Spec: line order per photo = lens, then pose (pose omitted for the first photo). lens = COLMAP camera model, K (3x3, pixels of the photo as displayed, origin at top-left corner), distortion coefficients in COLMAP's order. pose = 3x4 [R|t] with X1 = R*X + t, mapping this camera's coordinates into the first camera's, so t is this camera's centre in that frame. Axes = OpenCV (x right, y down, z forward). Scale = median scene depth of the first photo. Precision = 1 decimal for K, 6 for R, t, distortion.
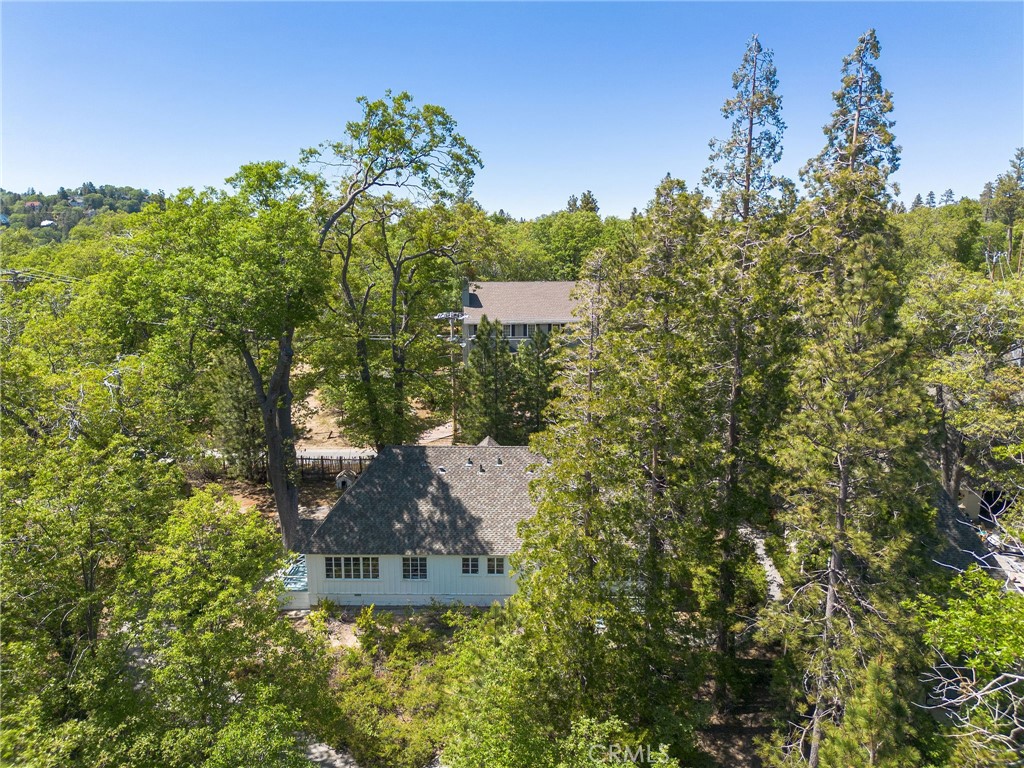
lens RADIAL K [[708.7, 0, 515.6], [0, 708.7, 383.3], [0, 0, 1]] dist [0.017984, -0.015979]
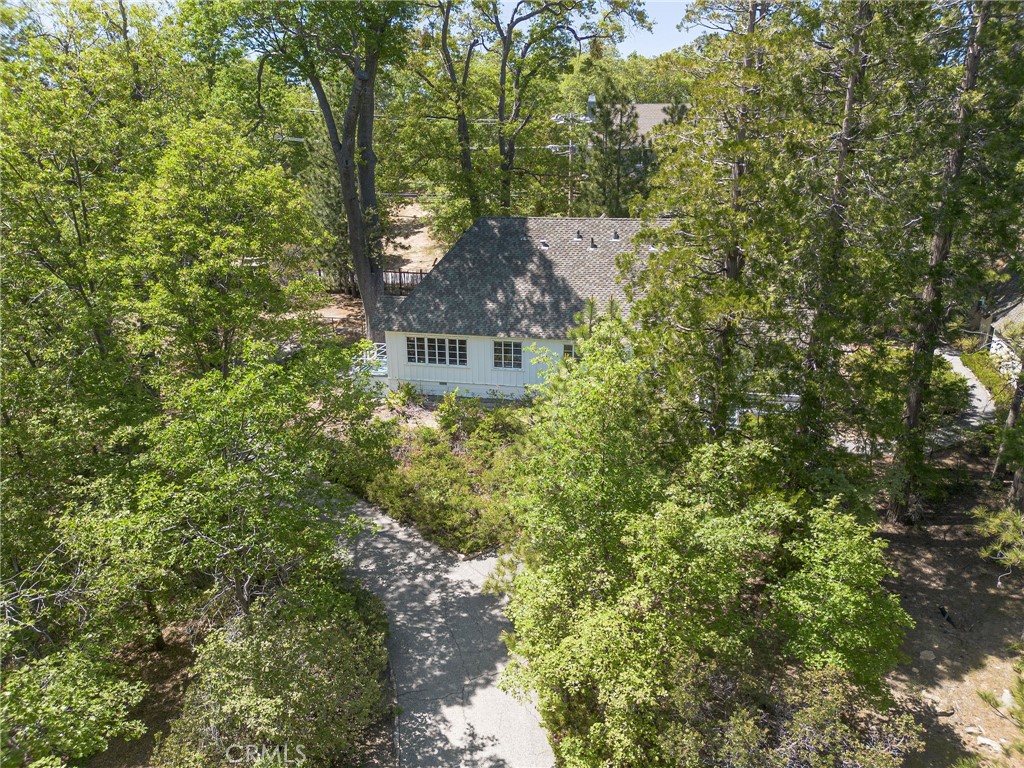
lens RADIAL K [[708.7, 0, 509.5], [0, 708.7, 383.6], [0, 0, 1]] dist [0.017984, -0.015979]
pose [[0.982243, 0.052587, -0.180091, 0.013260], [-0.028570, 0.990645, 0.133444, 0.181823], [0.185423, -0.125929, 0.974556, 0.174321]]
